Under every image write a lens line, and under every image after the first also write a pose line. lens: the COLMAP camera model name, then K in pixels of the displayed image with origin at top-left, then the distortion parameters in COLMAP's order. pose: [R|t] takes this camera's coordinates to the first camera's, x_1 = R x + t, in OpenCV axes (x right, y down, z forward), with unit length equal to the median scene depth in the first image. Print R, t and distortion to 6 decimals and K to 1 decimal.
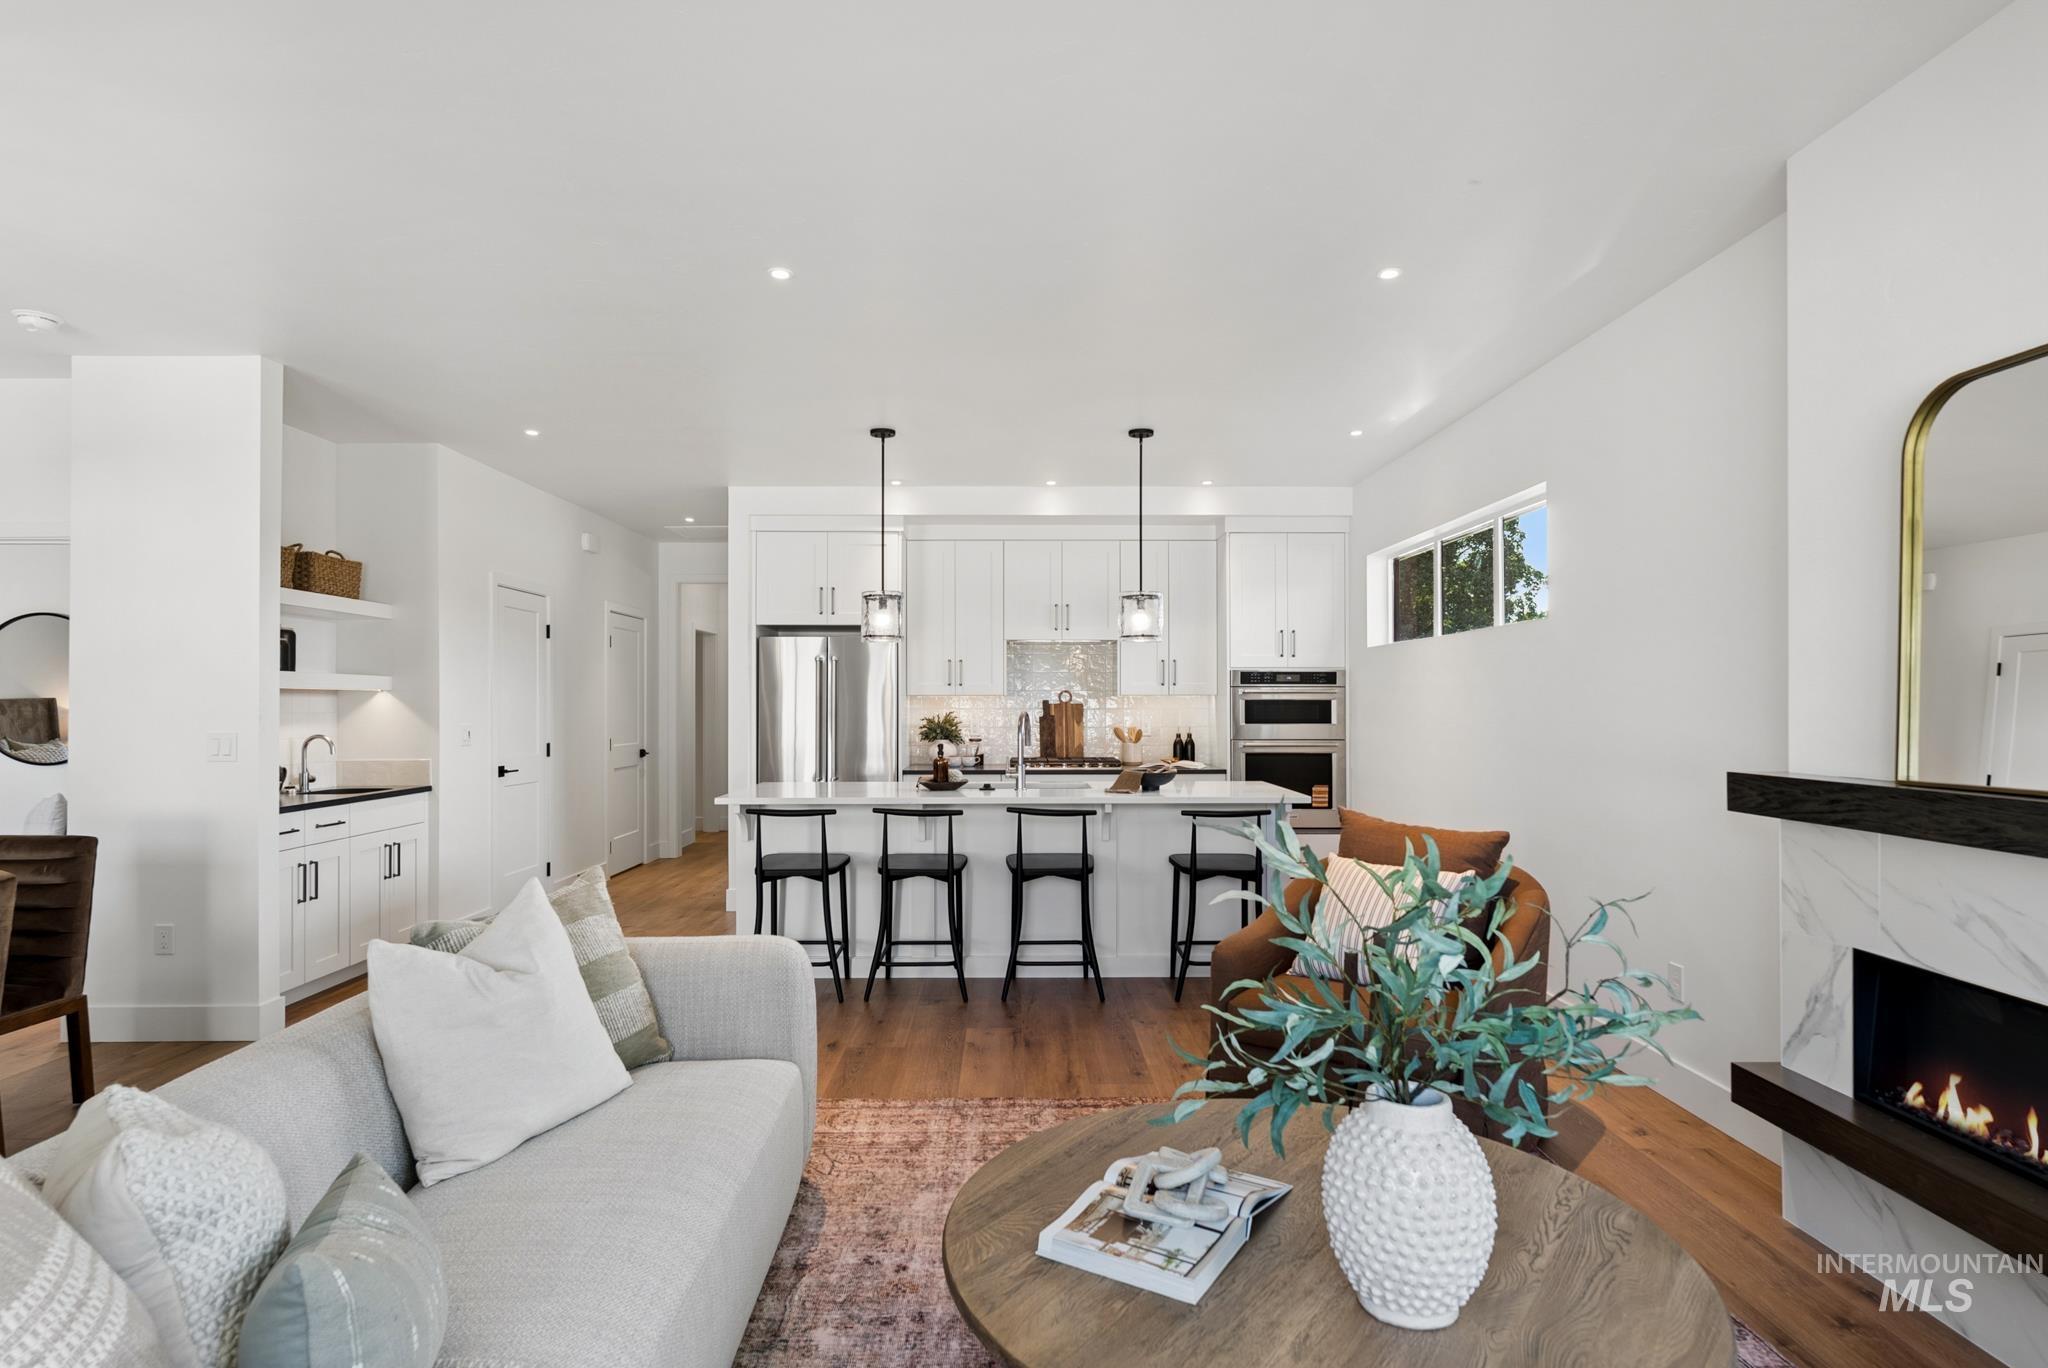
lens RADIAL K [[1090.8, 0, 1025.3], [0, 1090.8, 696.6], [0, 0, 1]] dist [-0.000674, 0.000109]
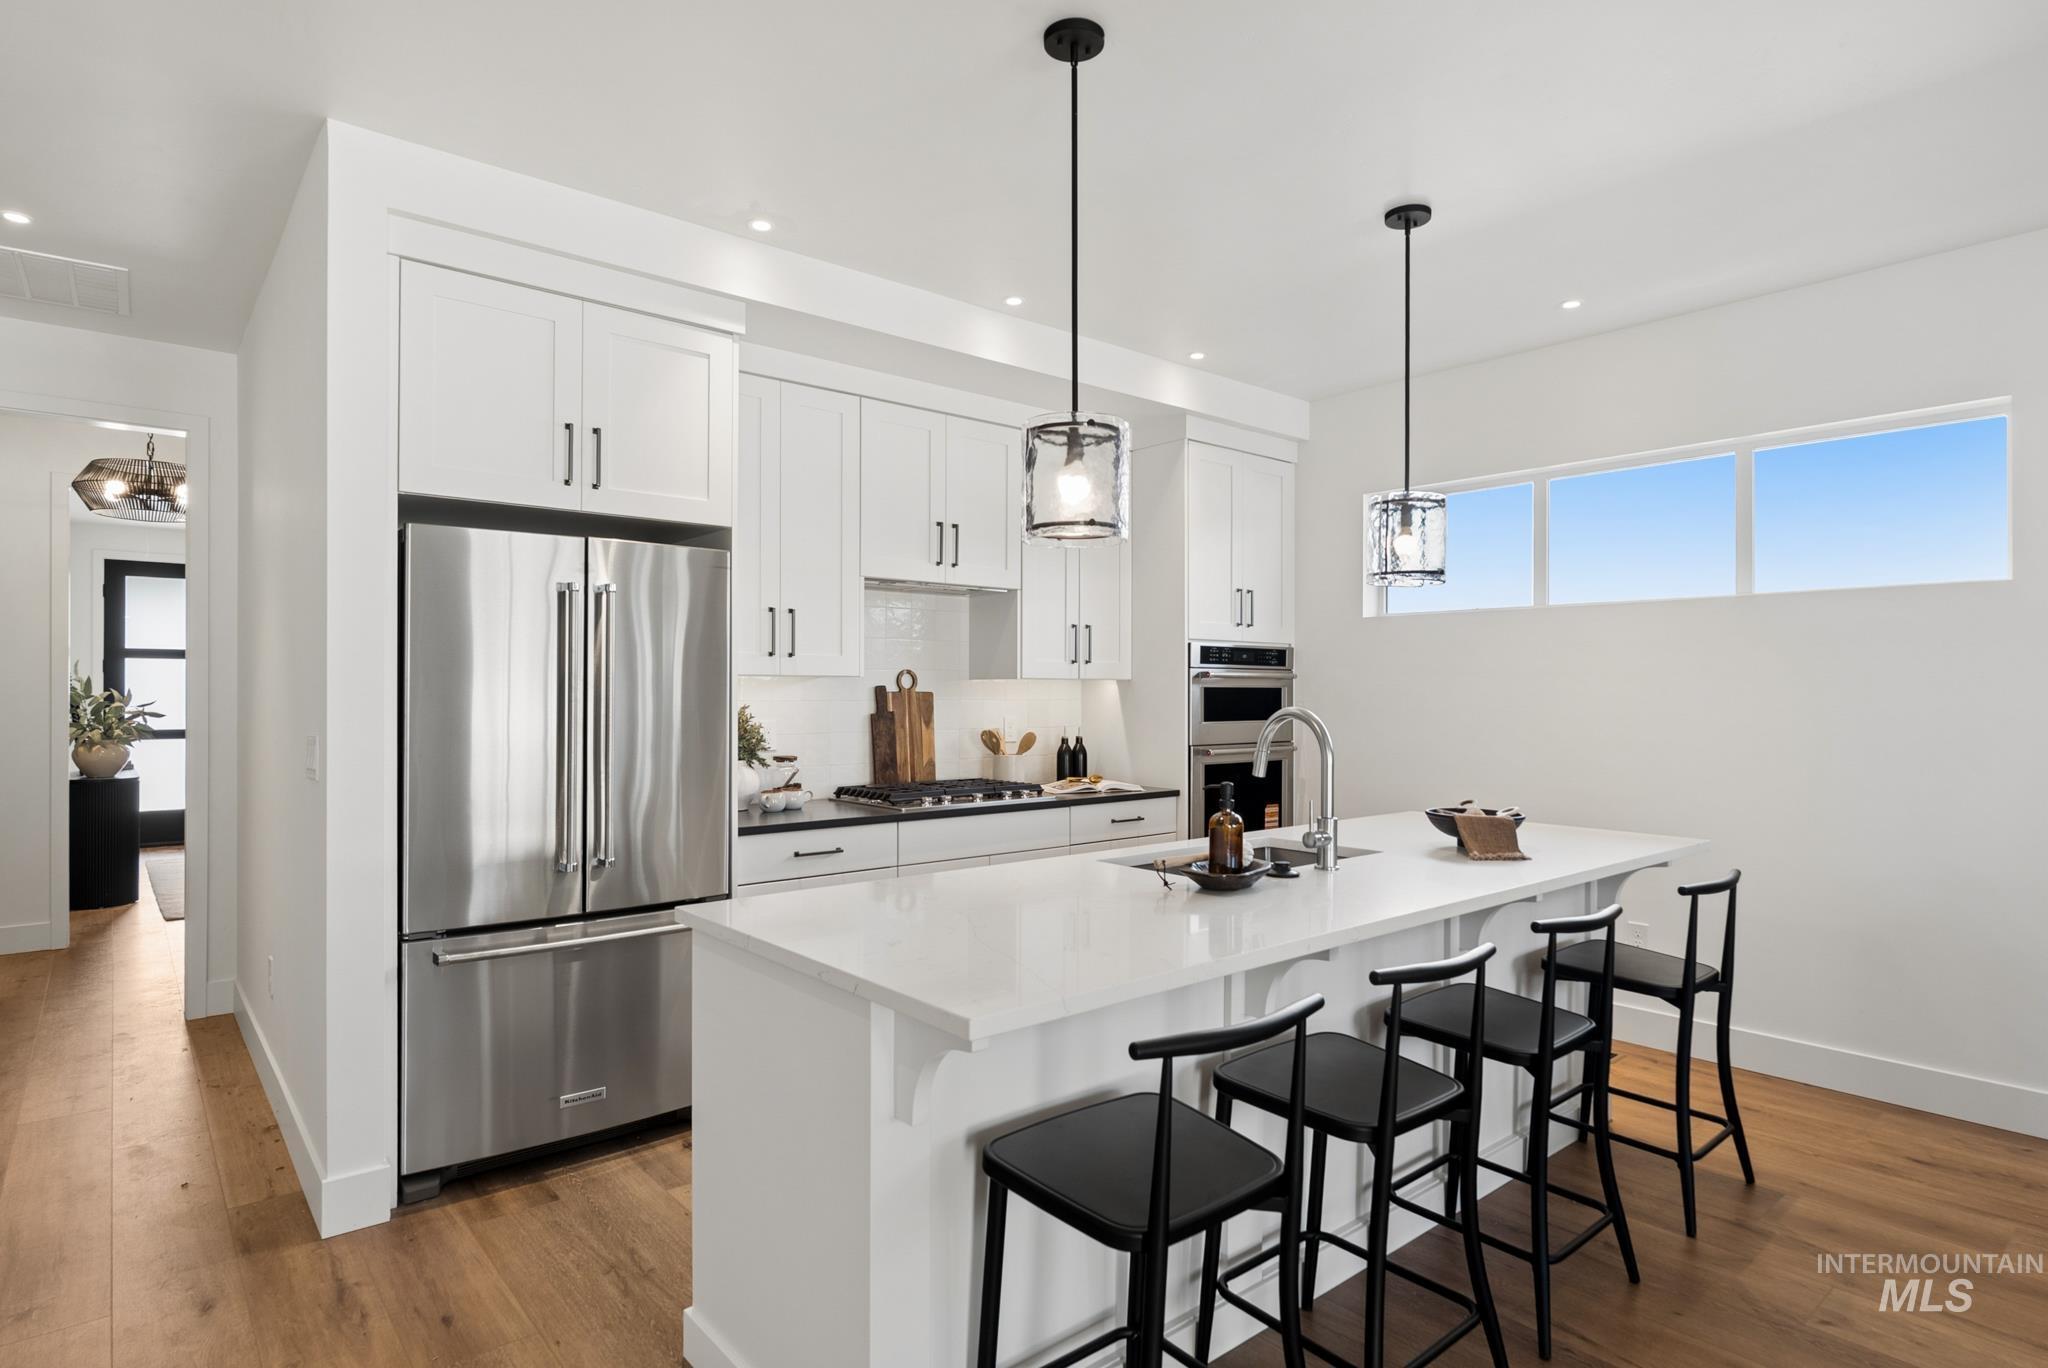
lens RADIAL K [[1090.8, 0, 1024.2], [0, 1090.8, 689.3], [0, 0, 1]] dist [-0.000674, 0.000109]
pose [[0.769358, 0.003310, 0.638810, -0.320784], [-0.005741, 0.999982, 0.001733, 0.003942], [-0.638793, -0.005001, 0.769363, 0.543842]]
